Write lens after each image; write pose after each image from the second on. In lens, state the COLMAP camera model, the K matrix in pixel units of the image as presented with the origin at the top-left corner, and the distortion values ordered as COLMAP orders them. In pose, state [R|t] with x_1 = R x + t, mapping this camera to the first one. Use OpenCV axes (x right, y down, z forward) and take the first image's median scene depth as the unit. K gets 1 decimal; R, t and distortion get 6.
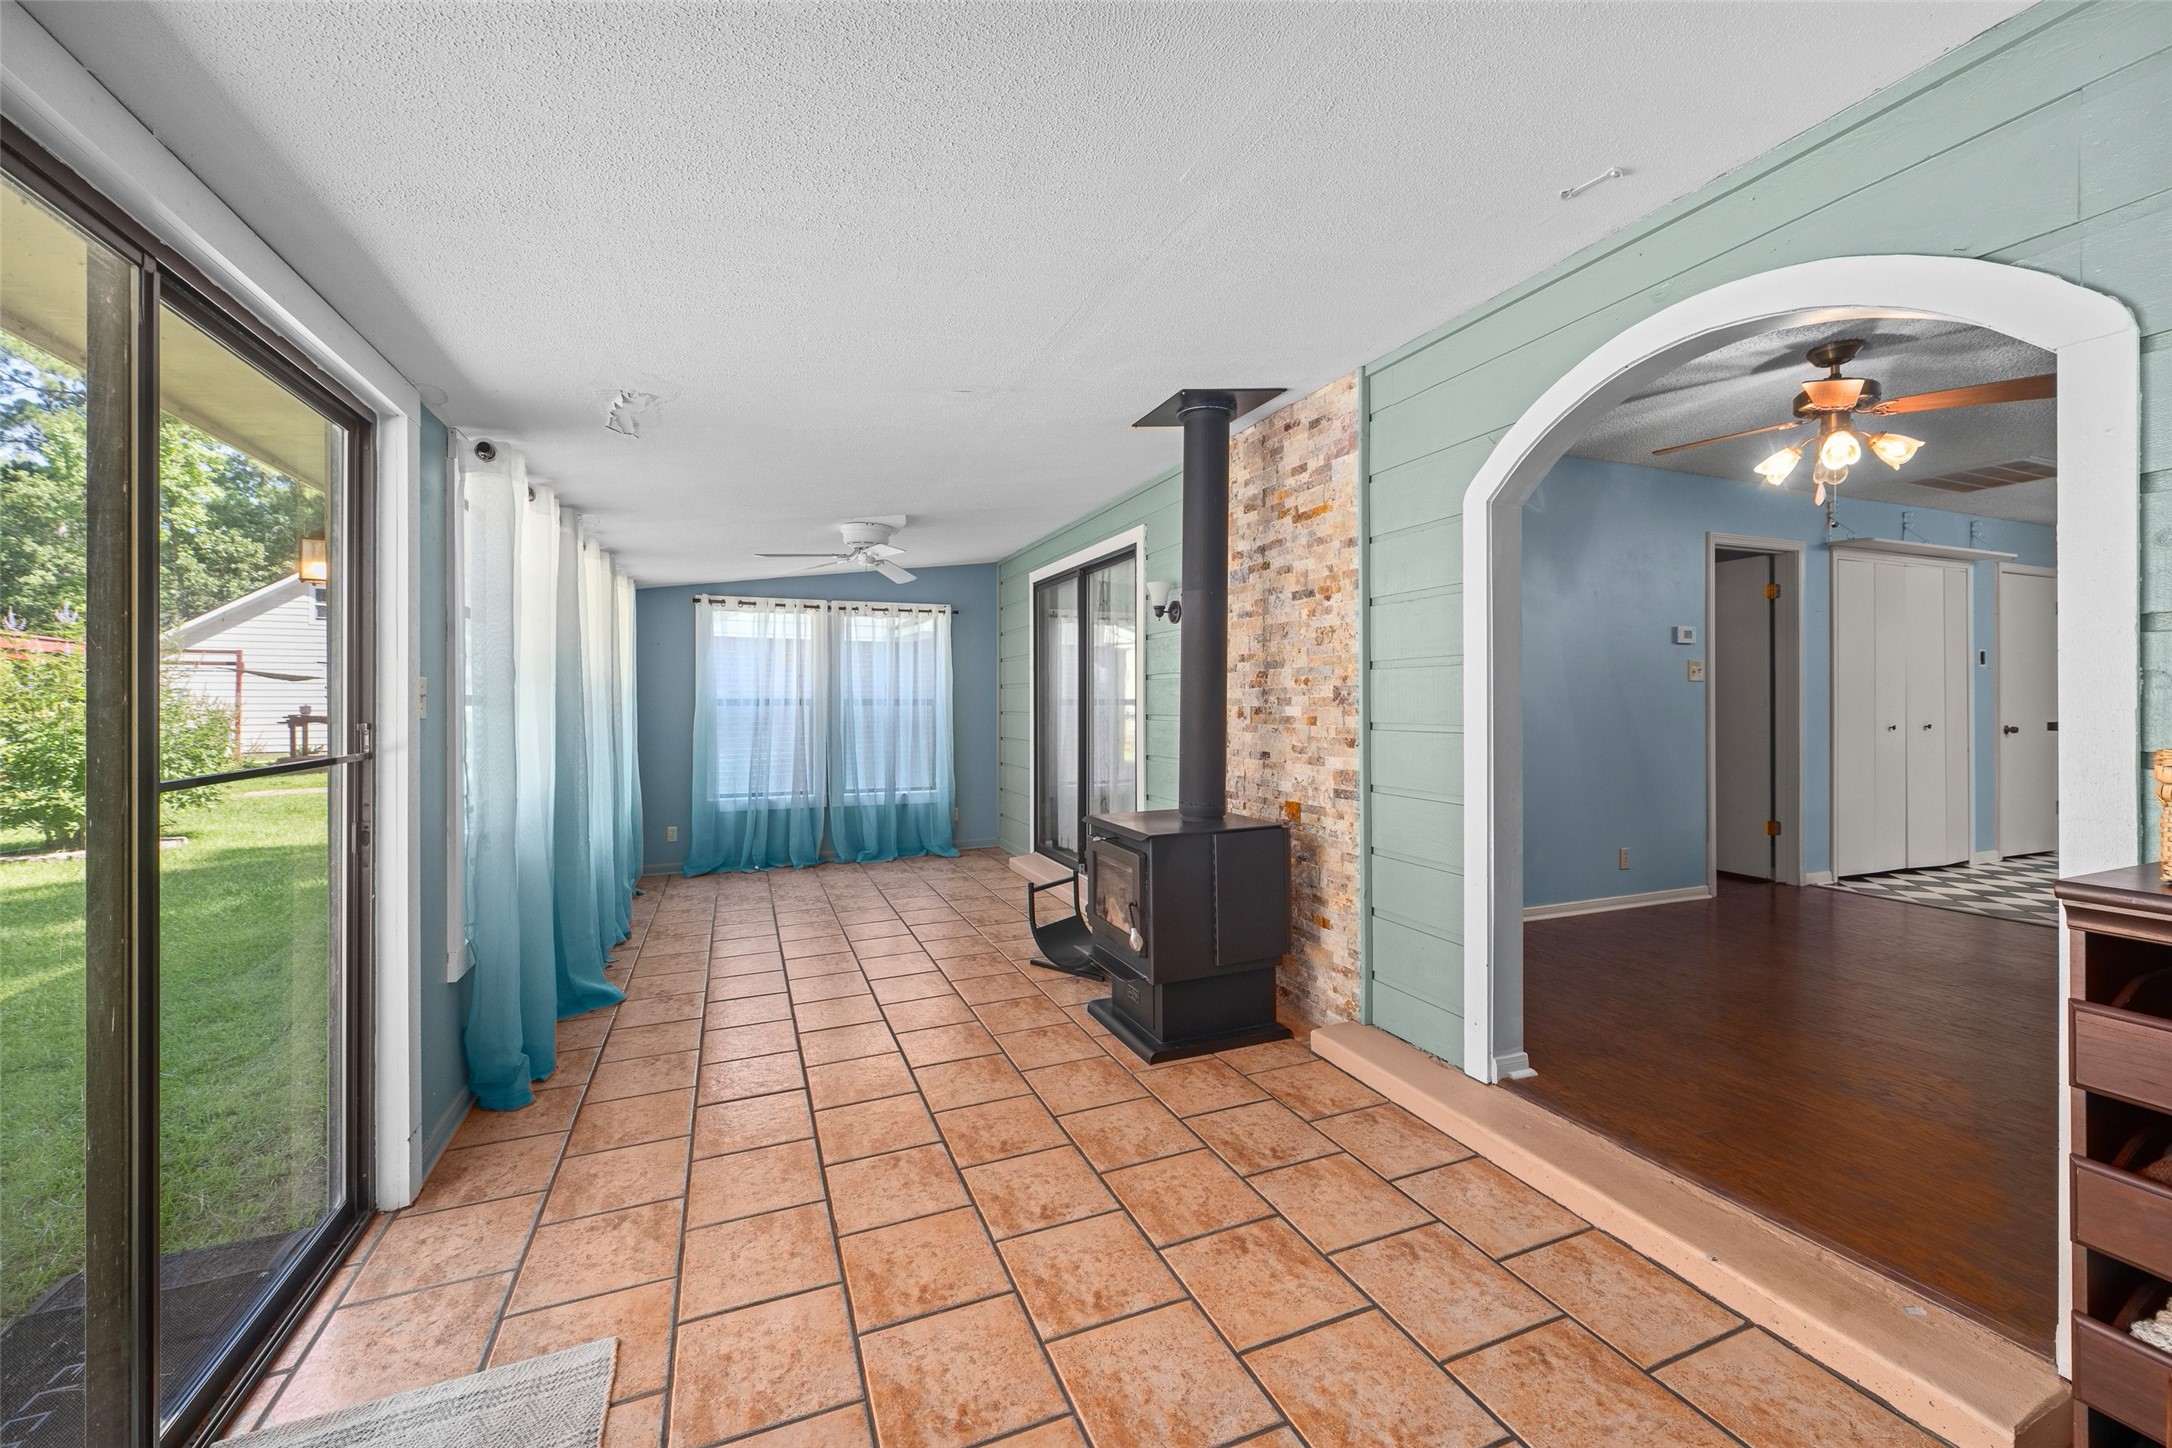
lens RADIAL K [[859.4, 0, 1079.8], [0, 859.4, 699.0], [0, 0, 1]] dist [0.000044, -0.000312]
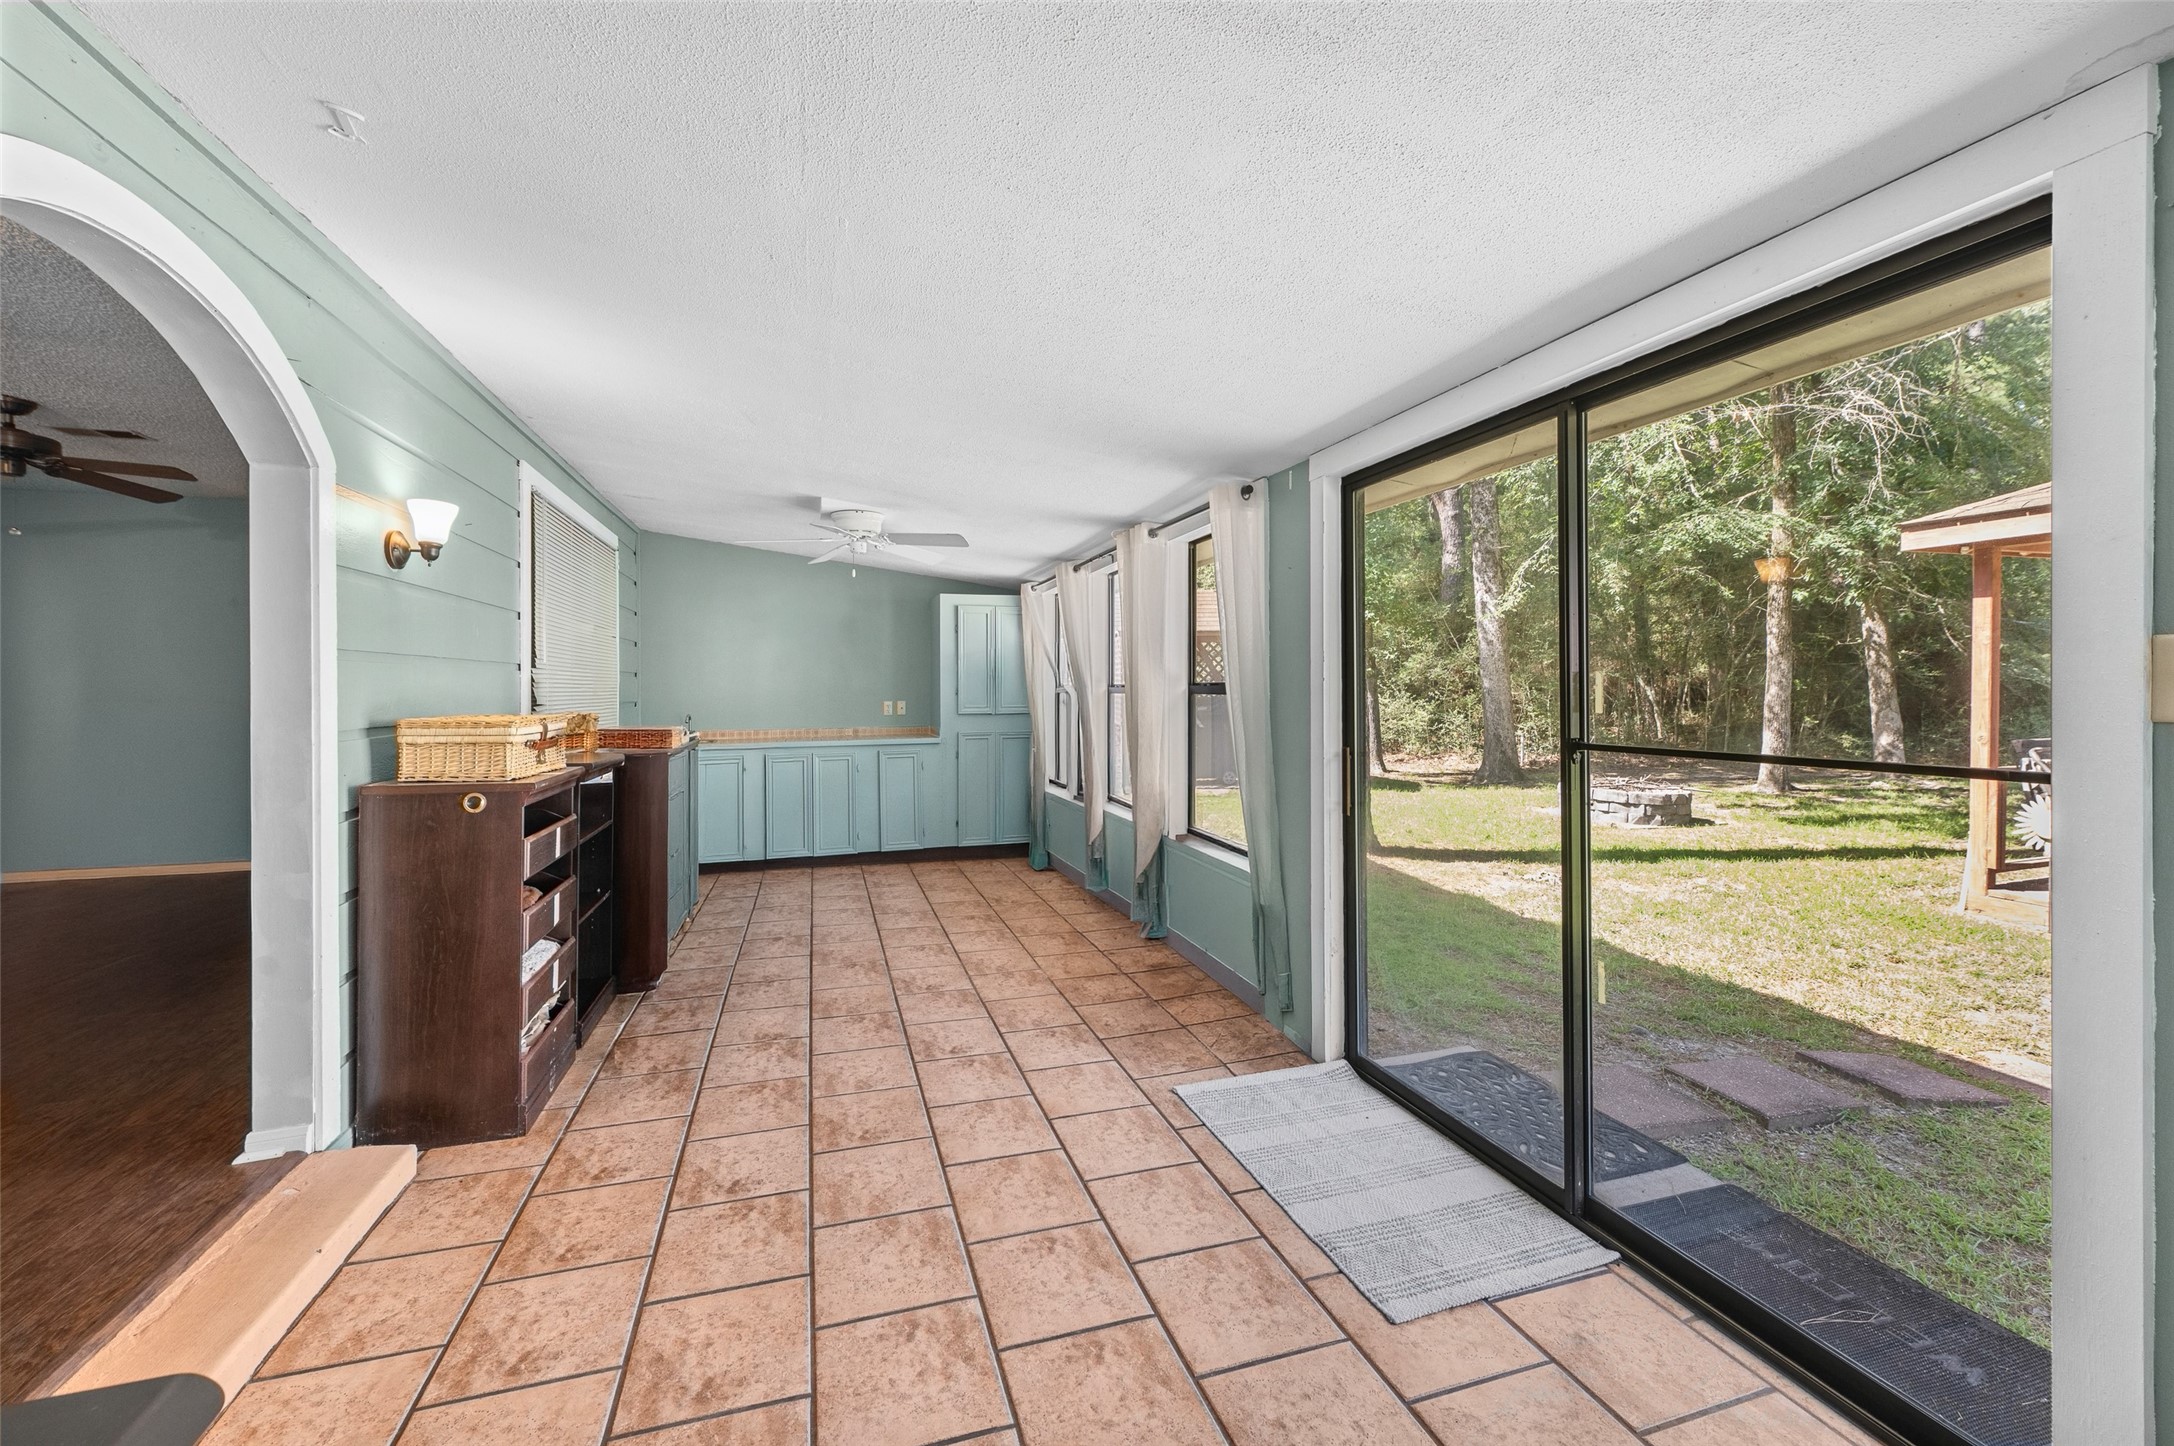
lens RADIAL K [[860.2, 0, 1080.8], [0, 860.2, 698.0], [0, 0, 1]] dist [0.000044, -0.000312]
pose [[-0.996783, 0.010297, 0.079482, -0.248061], [0.011173, 0.999882, 0.010580, -0.003109], [-0.079363, 0.011434, -0.996780, 1.940116]]
